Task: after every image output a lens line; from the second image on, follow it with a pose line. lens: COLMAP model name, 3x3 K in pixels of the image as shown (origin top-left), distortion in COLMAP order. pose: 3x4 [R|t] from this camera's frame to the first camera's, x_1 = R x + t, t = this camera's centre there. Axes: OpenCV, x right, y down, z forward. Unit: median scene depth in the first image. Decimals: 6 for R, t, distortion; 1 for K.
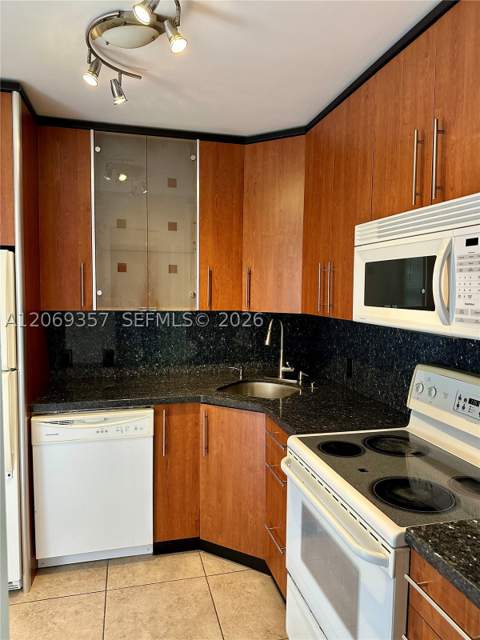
lens RADIAL K [[446.4, 0, 243.4], [0, 446.4, 320.6], [0, 0, 1]] dist [0.056206, -0.082455]
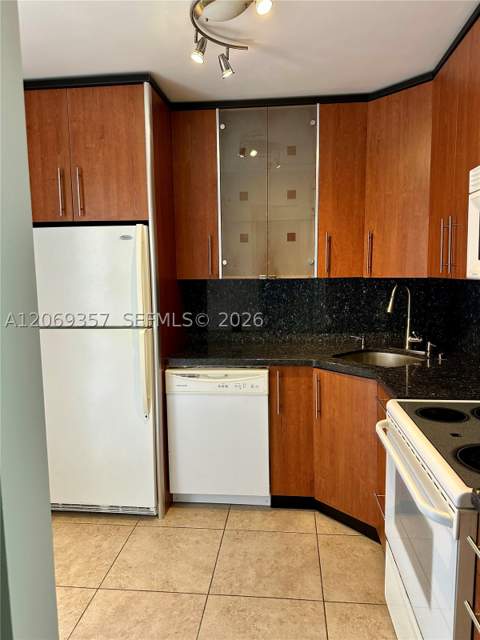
lens RADIAL K [[446.4, 0, 245.5], [0, 446.4, 321.4], [0, 0, 1]] dist [0.056206, -0.082455]
pose [[0.938573, 0.015929, -0.344713, 0.119684], [-0.001473, 0.999110, 0.042158, 0.041901], [0.345078, -0.039061, 0.937761, -0.002963]]
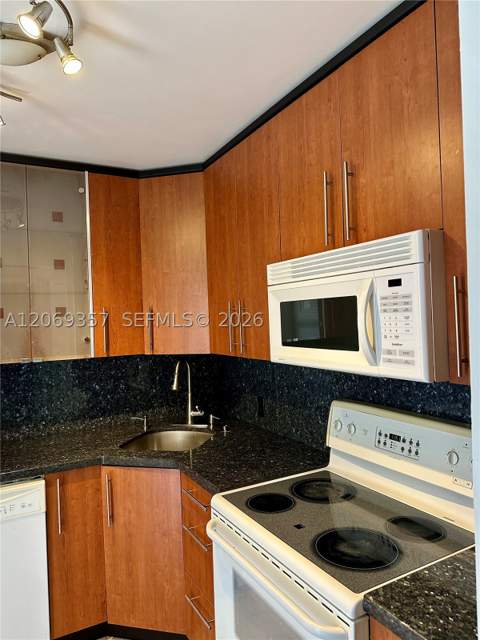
lens RADIAL K [[446.4, 0, 247.1], [0, 446.4, 321.2], [0, 0, 1]] dist [0.056206, -0.082455]
pose [[0.965688, -0.043522, 0.256033, -0.039292], [0.061268, 0.996210, -0.061744, -0.026191], [-0.252375, 0.075313, 0.964694, 0.067389]]
